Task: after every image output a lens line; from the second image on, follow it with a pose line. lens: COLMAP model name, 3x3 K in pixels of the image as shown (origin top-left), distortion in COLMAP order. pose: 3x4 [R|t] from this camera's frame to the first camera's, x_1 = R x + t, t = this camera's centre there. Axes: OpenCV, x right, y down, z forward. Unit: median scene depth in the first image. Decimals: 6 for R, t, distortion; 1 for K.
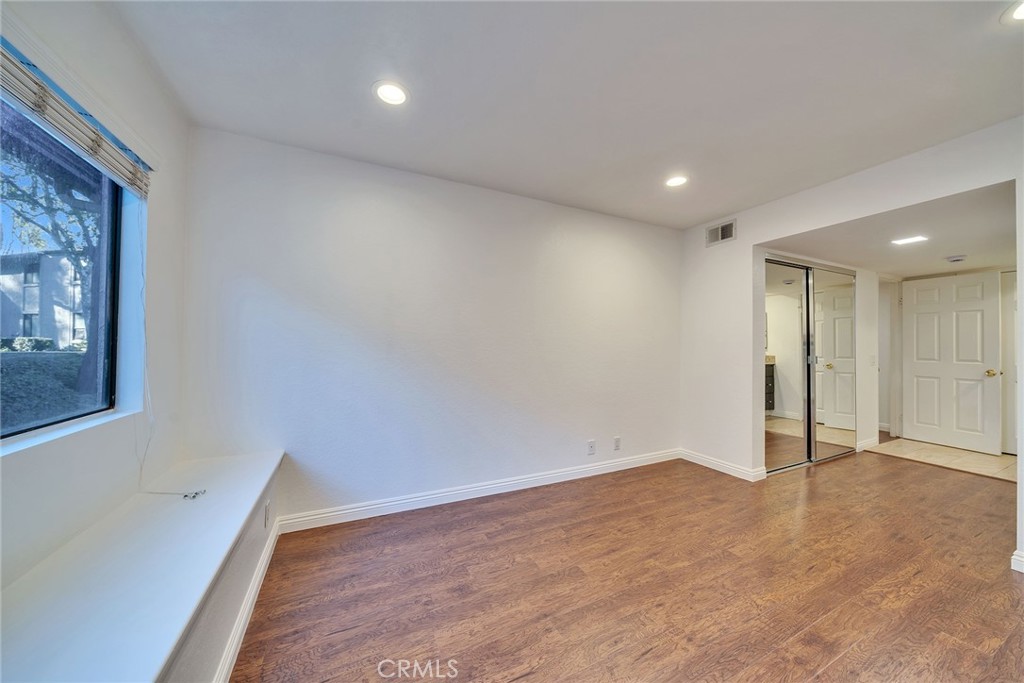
lens RADIAL K [[346.6, 0, 504.4], [0, 346.6, 340.9], [0, 0, 1]] dist [0.001322, -0.000183]
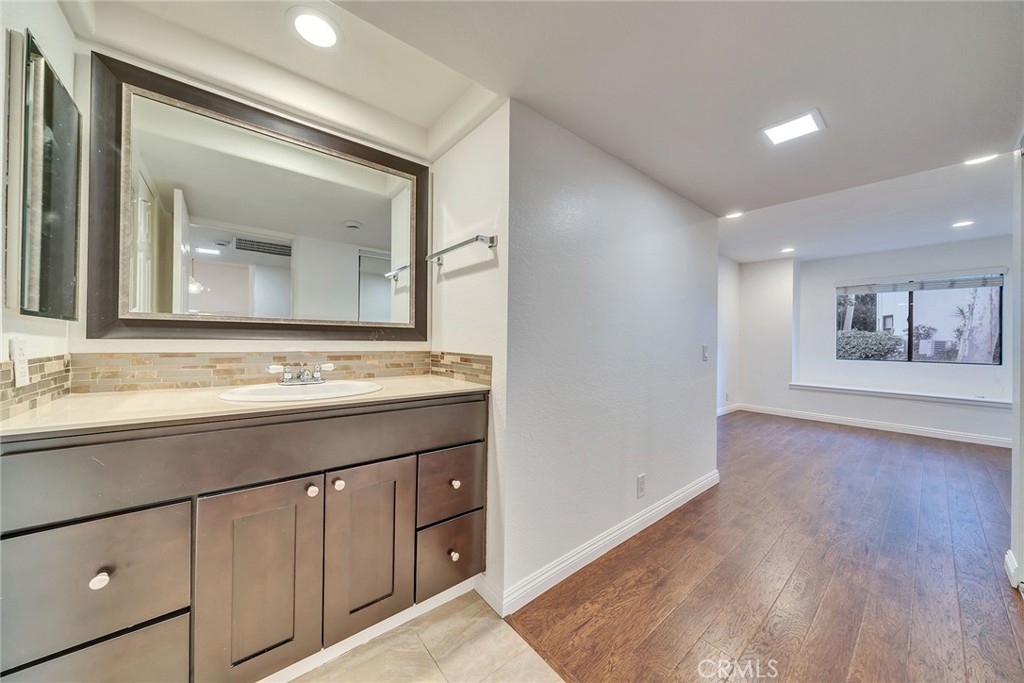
lens RADIAL K [[346.6, 0, 518.4], [0, 346.6, 336.8], [0, 0, 1]] dist [0.001322, -0.000183]
pose [[-0.966278, -0.029172, -0.255844, 2.883845], [-0.024098, 0.999446, -0.022949, 0.115037], [0.256372, -0.016010, -0.966446, 2.381066]]
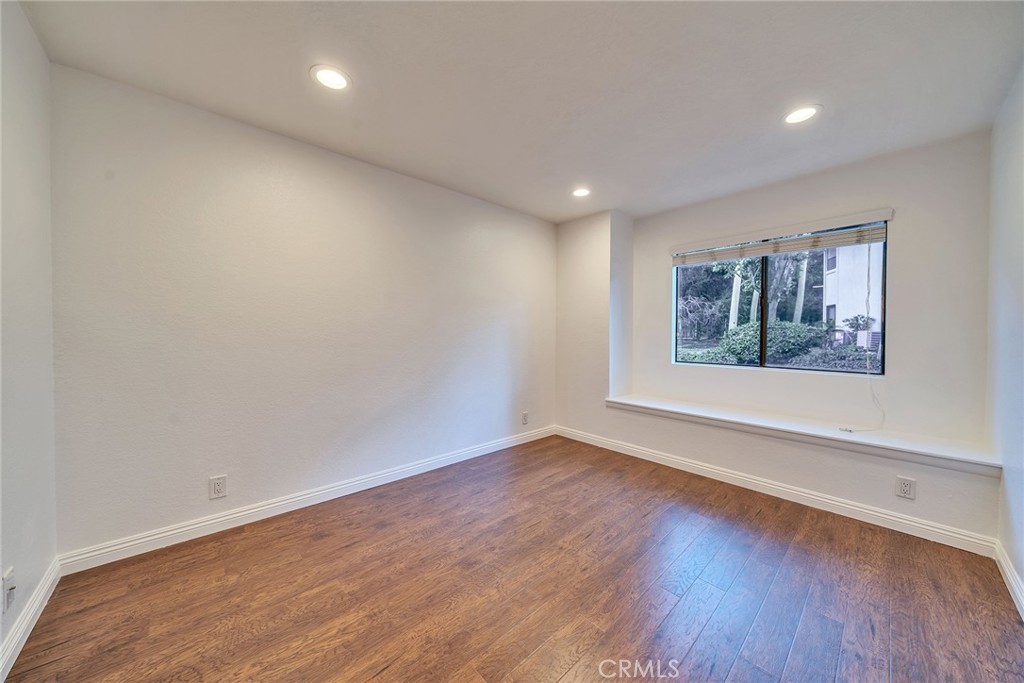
lens RADIAL K [[346.6, 0, 509.1], [0, 346.6, 343.8], [0, 0, 1]] dist [0.001322, -0.000183]
pose [[-0.954863, -0.009381, -0.296898, 0.937038], [-0.014091, 0.999806, 0.013728, 0.044625], [0.296712, 0.017292, -0.954810, 1.826728]]
